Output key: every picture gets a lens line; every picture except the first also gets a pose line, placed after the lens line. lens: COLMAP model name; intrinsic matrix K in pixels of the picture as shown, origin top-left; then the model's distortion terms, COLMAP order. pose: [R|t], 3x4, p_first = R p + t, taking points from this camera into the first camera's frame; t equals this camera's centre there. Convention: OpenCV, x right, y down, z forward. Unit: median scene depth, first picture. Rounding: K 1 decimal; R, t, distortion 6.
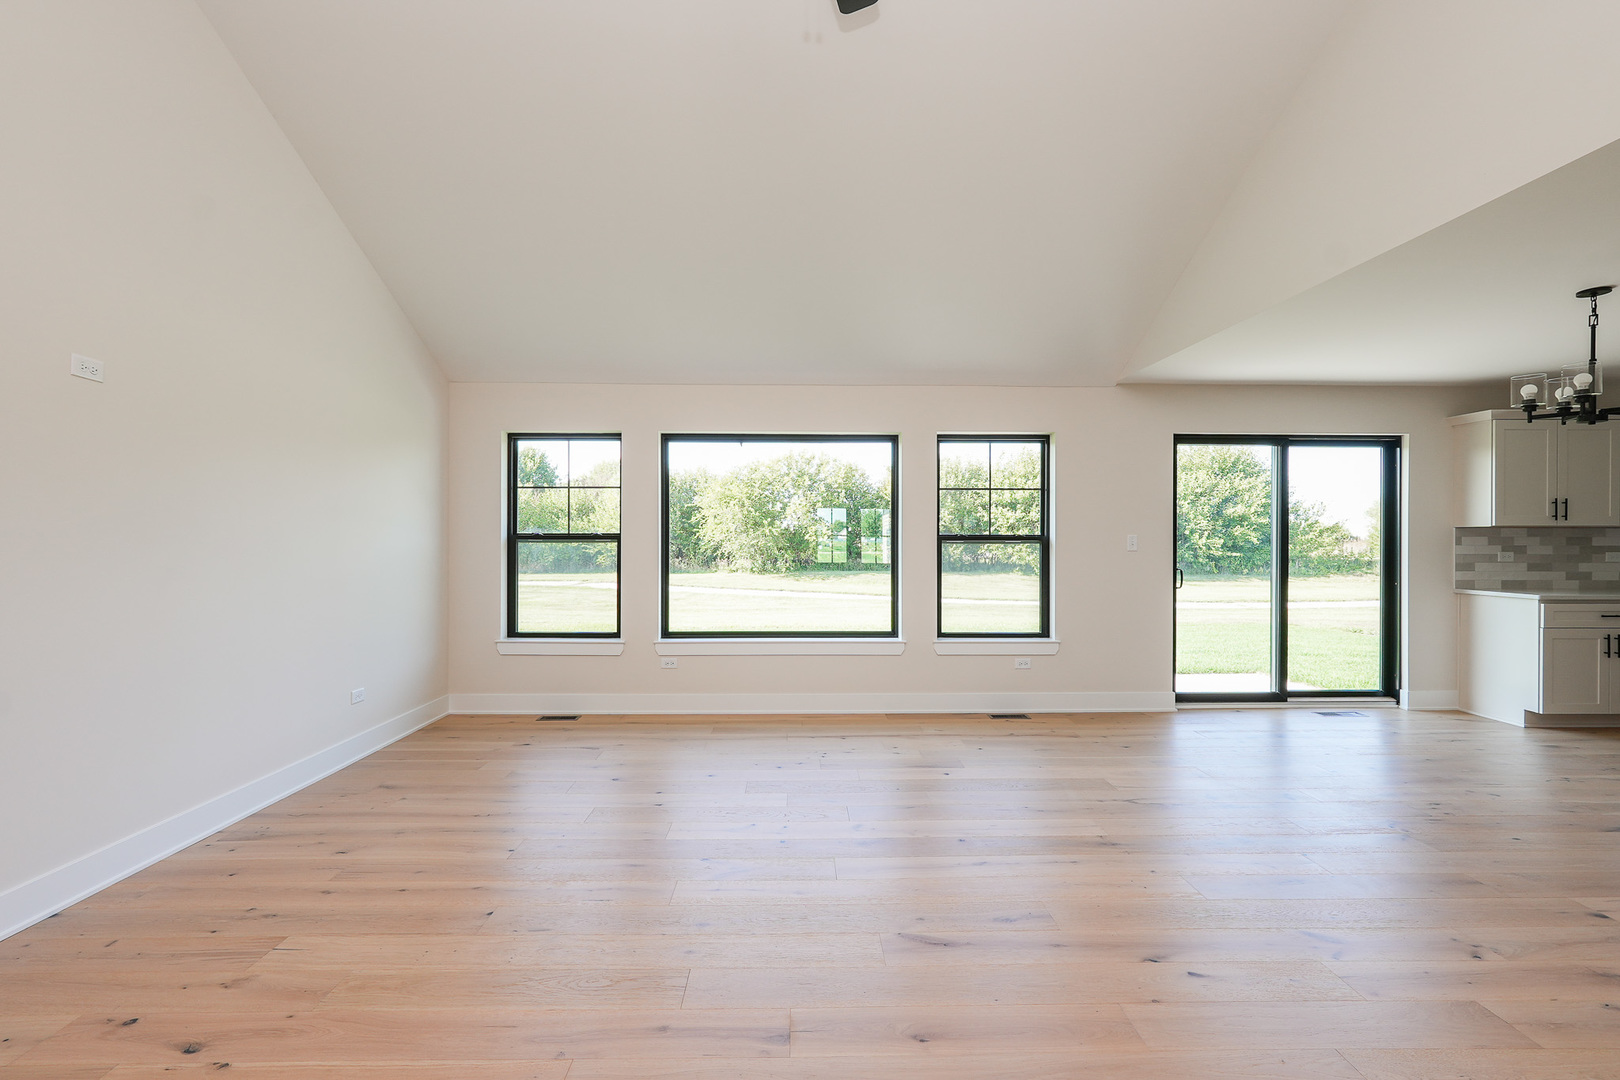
lens RADIAL K [[738.6, 0, 810.0], [0, 738.6, 540.0], [0, 0, 1]] dist [-0.019840, 0.009942]
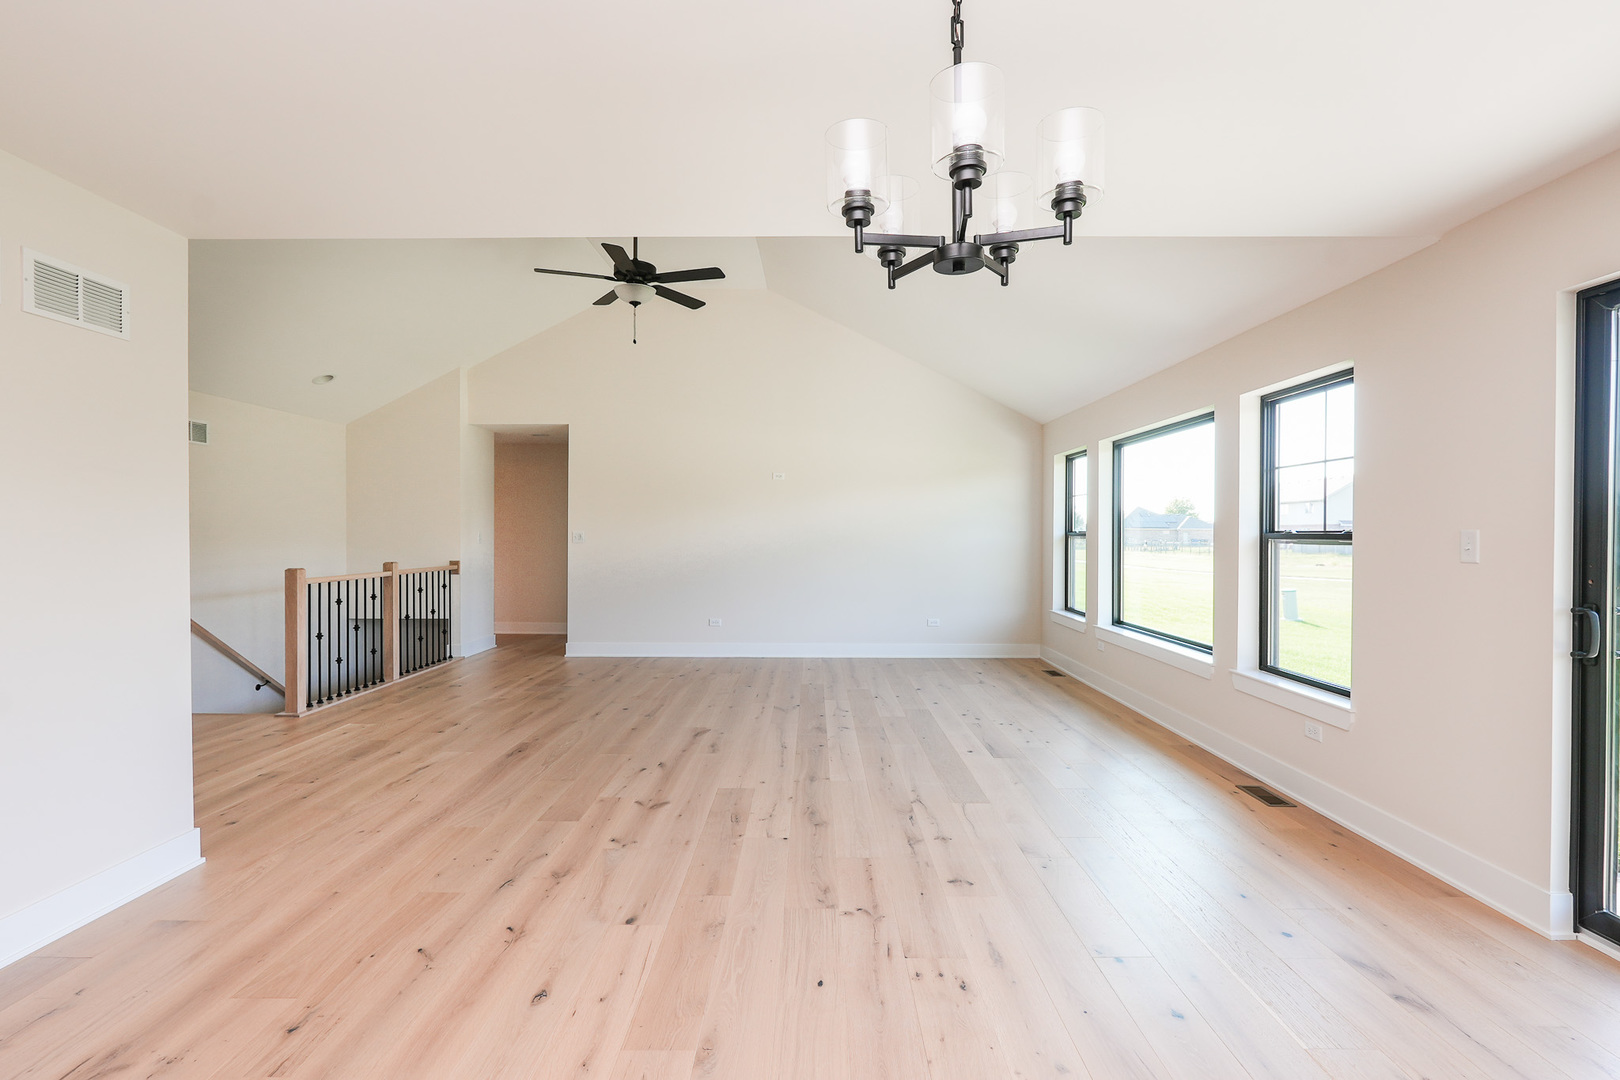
lens RADIAL K [[738.6, 0, 810.0], [0, 738.6, 540.0], [0, 0, 1]] dist [-0.019840, 0.009942]
pose [[-0.024628, 0.006664, -0.999674, 0.916595], [-0.003630, 0.999971, 0.006756, -0.001511], [0.999690, 0.003795, -0.024603, 0.564139]]
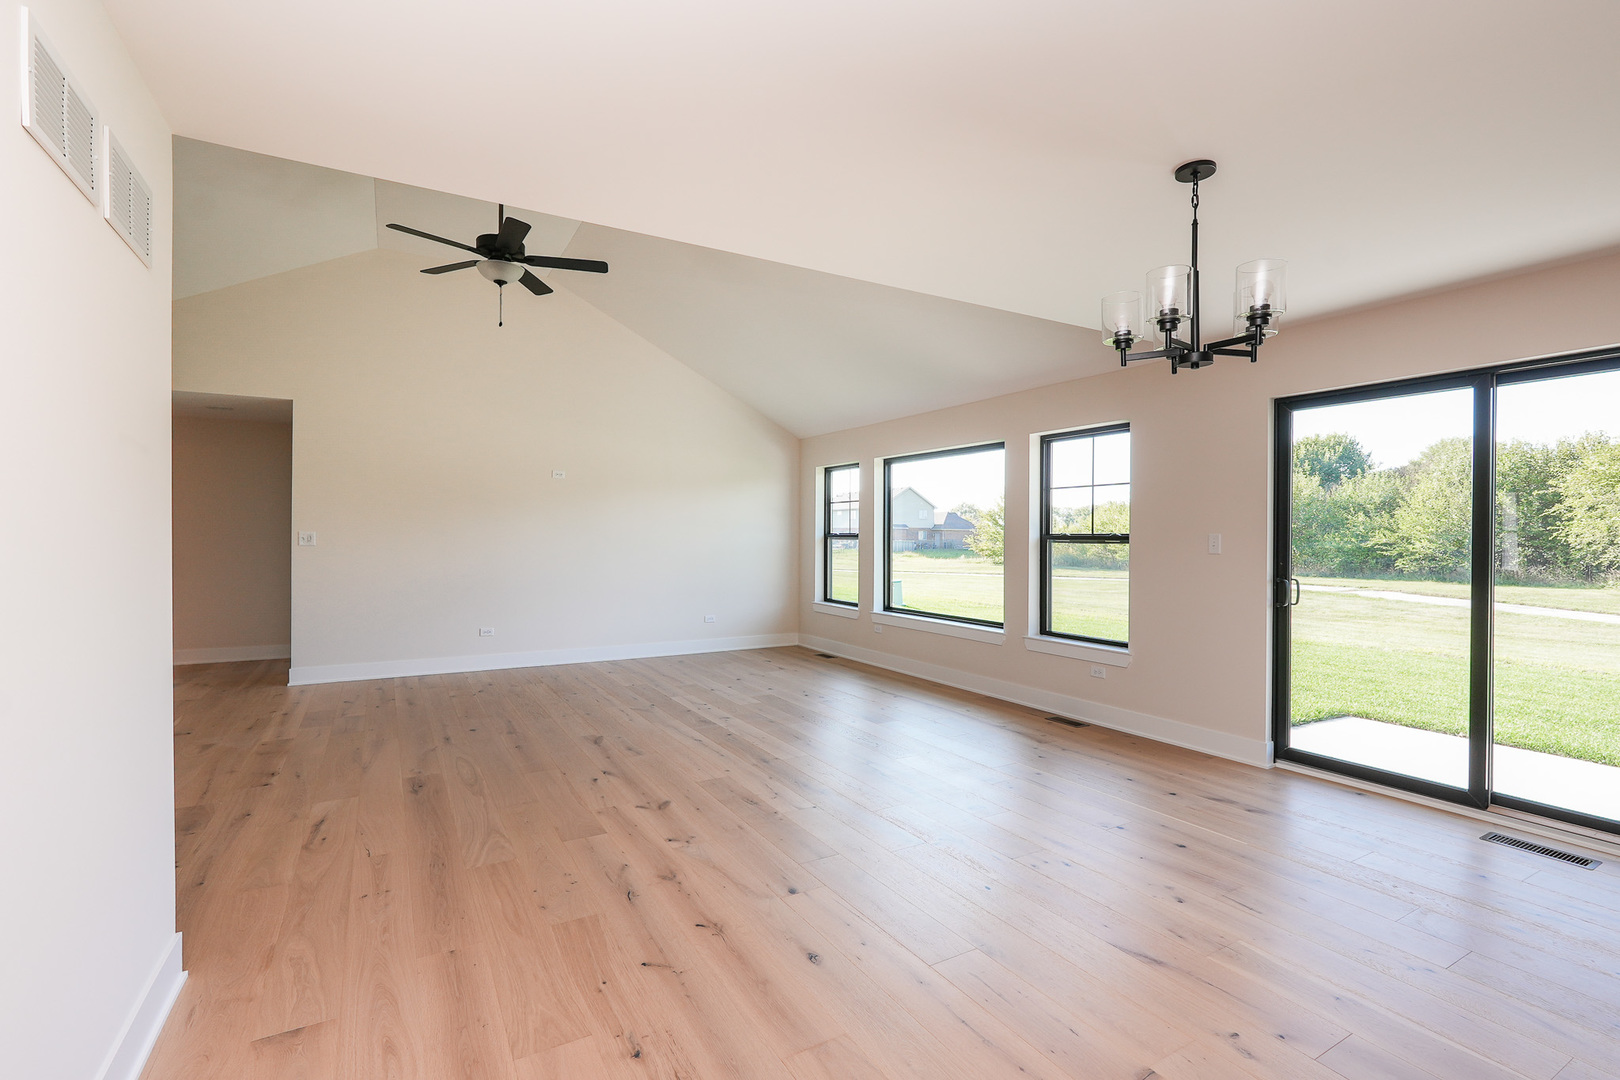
lens RADIAL K [[738.6, 0, 810.0], [0, 738.6, 540.0], [0, 0, 1]] dist [-0.019840, 0.009942]
pose [[0.487095, 0.005303, -0.873333, 0.904639], [-0.004473, 0.999984, 0.003576, -0.000666], [0.873337, 0.002165, 0.487111, 0.223009]]
